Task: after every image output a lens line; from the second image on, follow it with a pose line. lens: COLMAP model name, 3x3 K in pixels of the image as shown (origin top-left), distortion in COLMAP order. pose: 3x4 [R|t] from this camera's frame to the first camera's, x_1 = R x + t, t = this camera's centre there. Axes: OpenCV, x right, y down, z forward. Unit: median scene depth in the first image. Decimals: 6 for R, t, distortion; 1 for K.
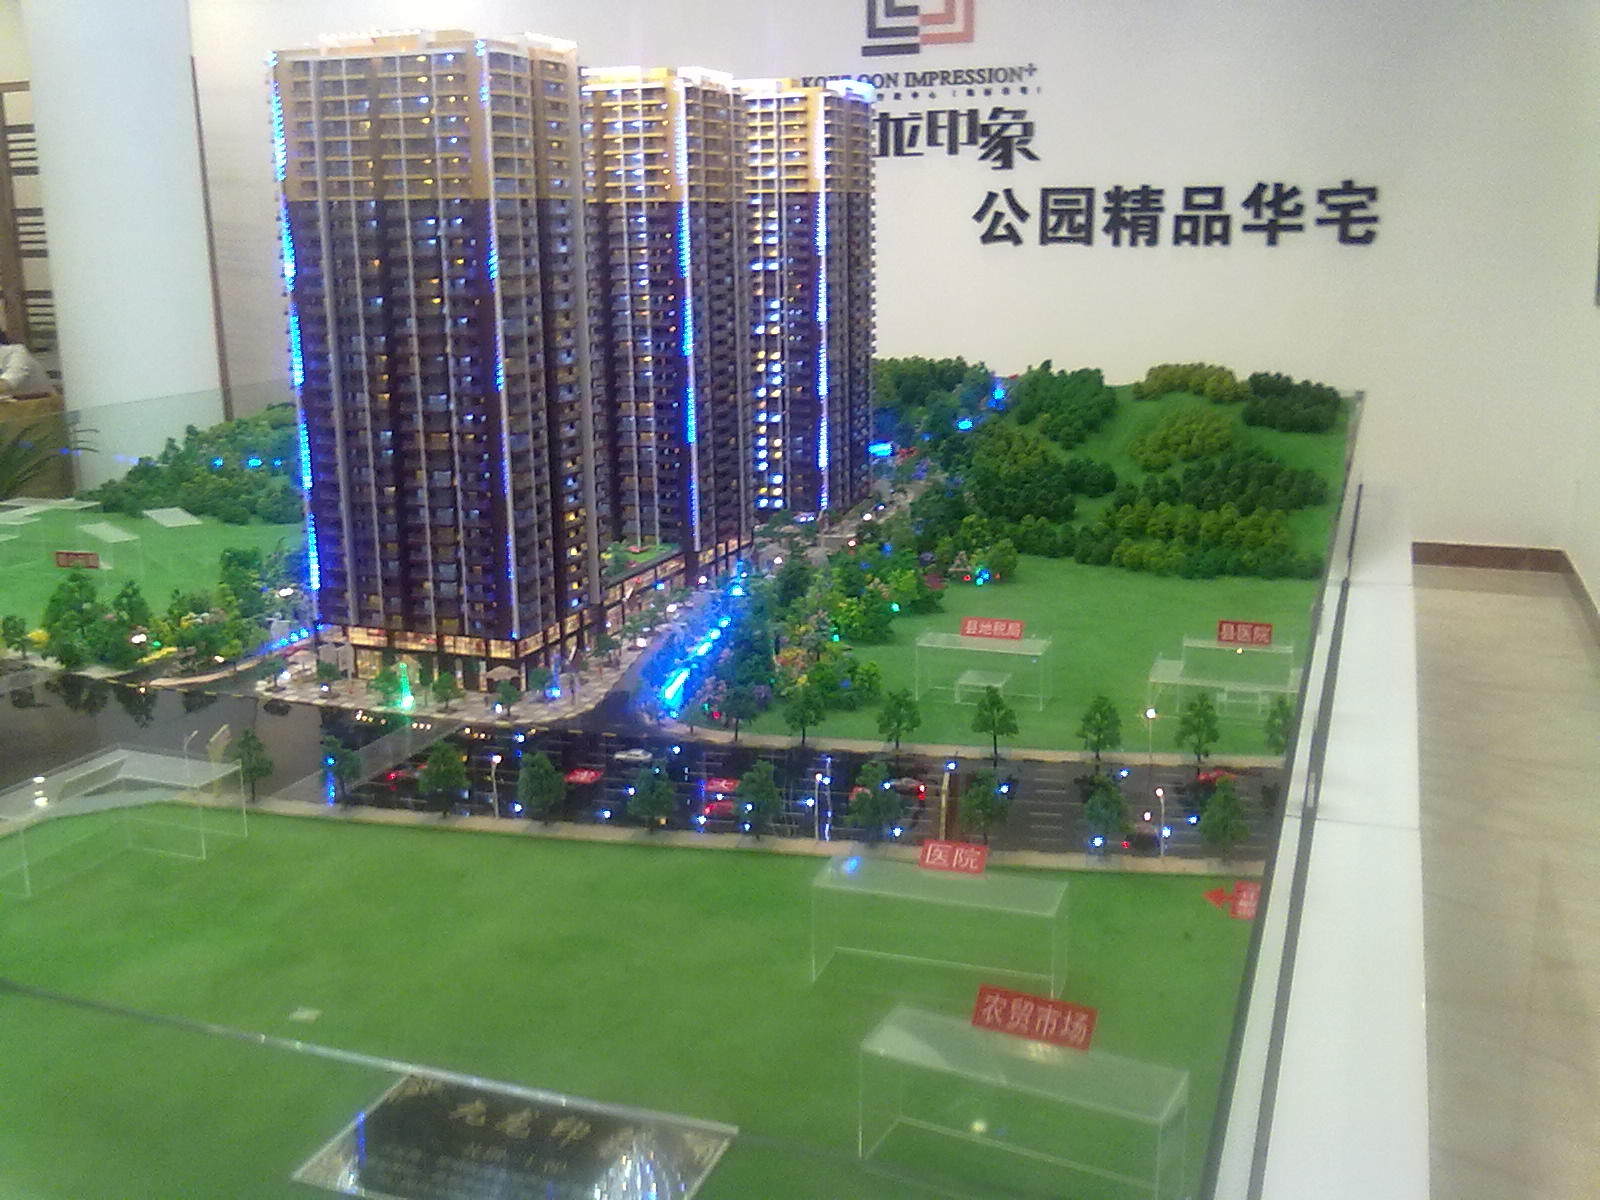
lens RADIAL K [[1587.7, 0, 803.1], [0, 1587.7, 593.8], [0, 0, 1]] dist [-0.004582, 0.000000]
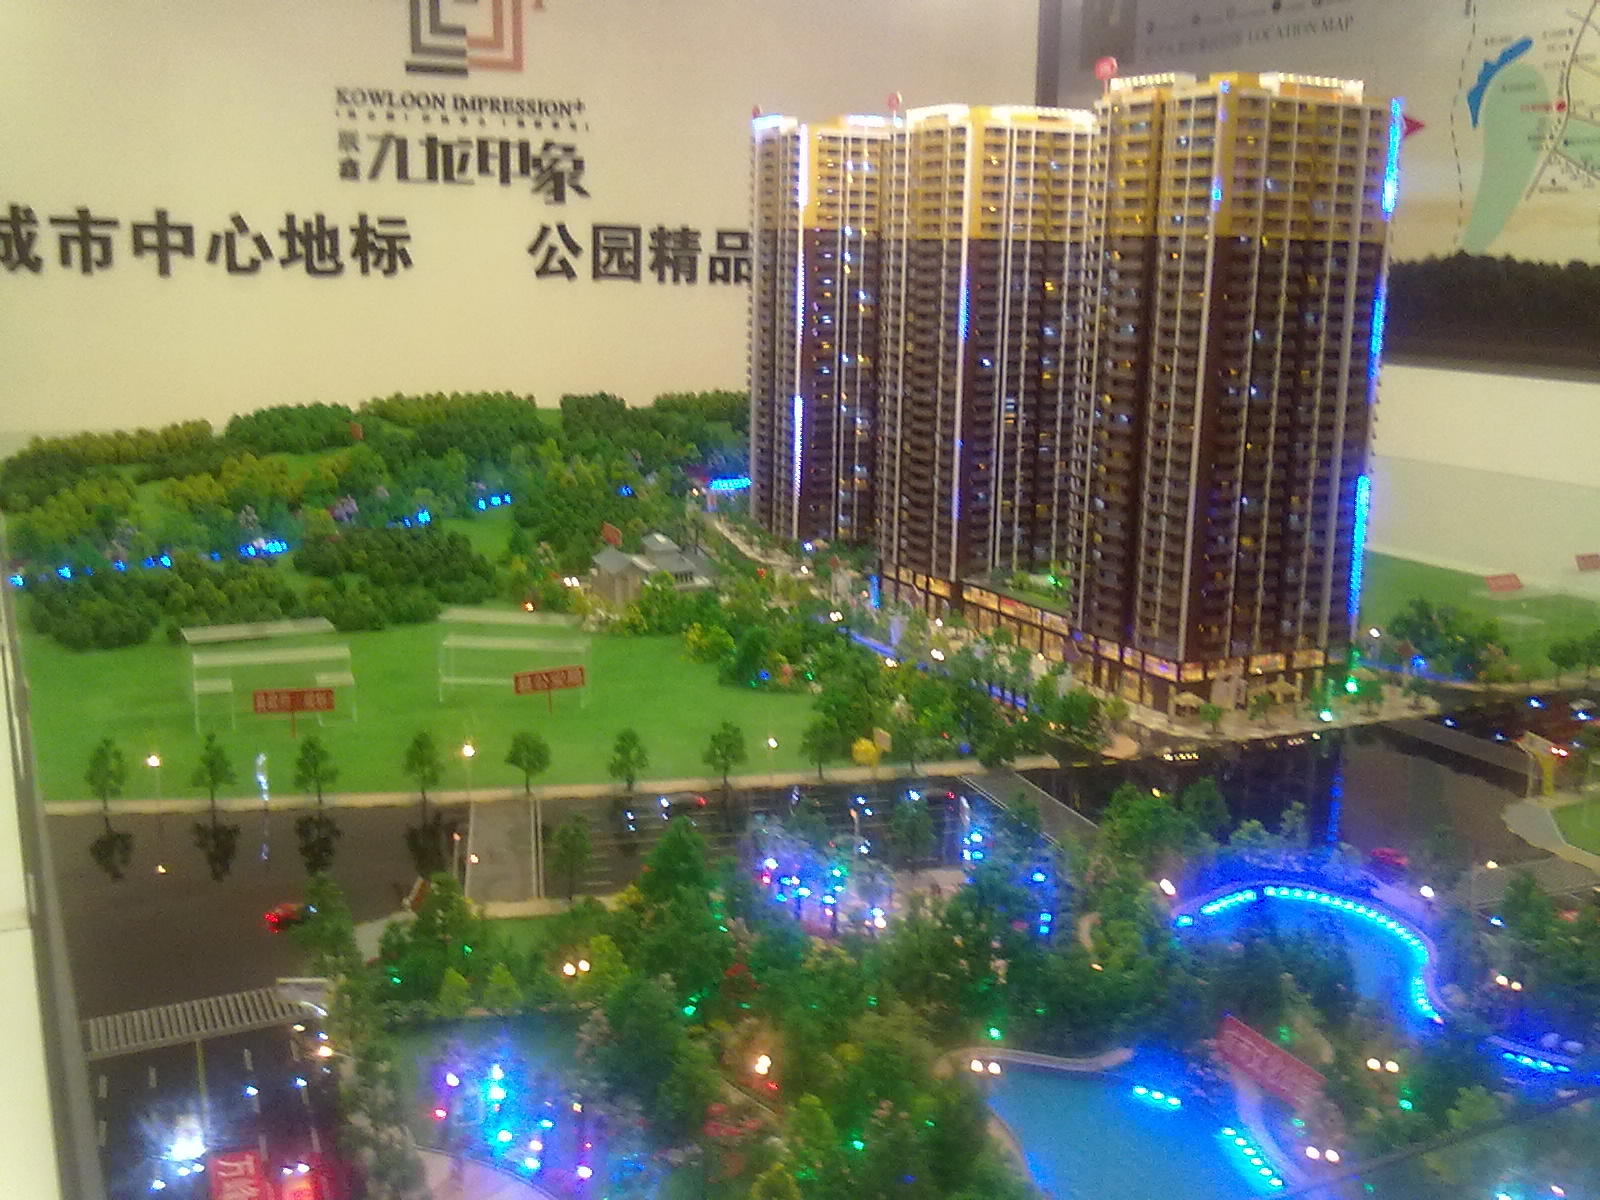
lens RADIAL K [[1587.7, 0, 803.7], [0, 1587.7, 607.6], [0, 0, 1]] dist [-0.004582, 0.000000]
pose [[0.702644, -0.122191, 0.700971, -0.494470], [0.130882, 0.990530, 0.041472, -0.037513], [-0.699400, 0.062604, 0.711983, 0.199384]]
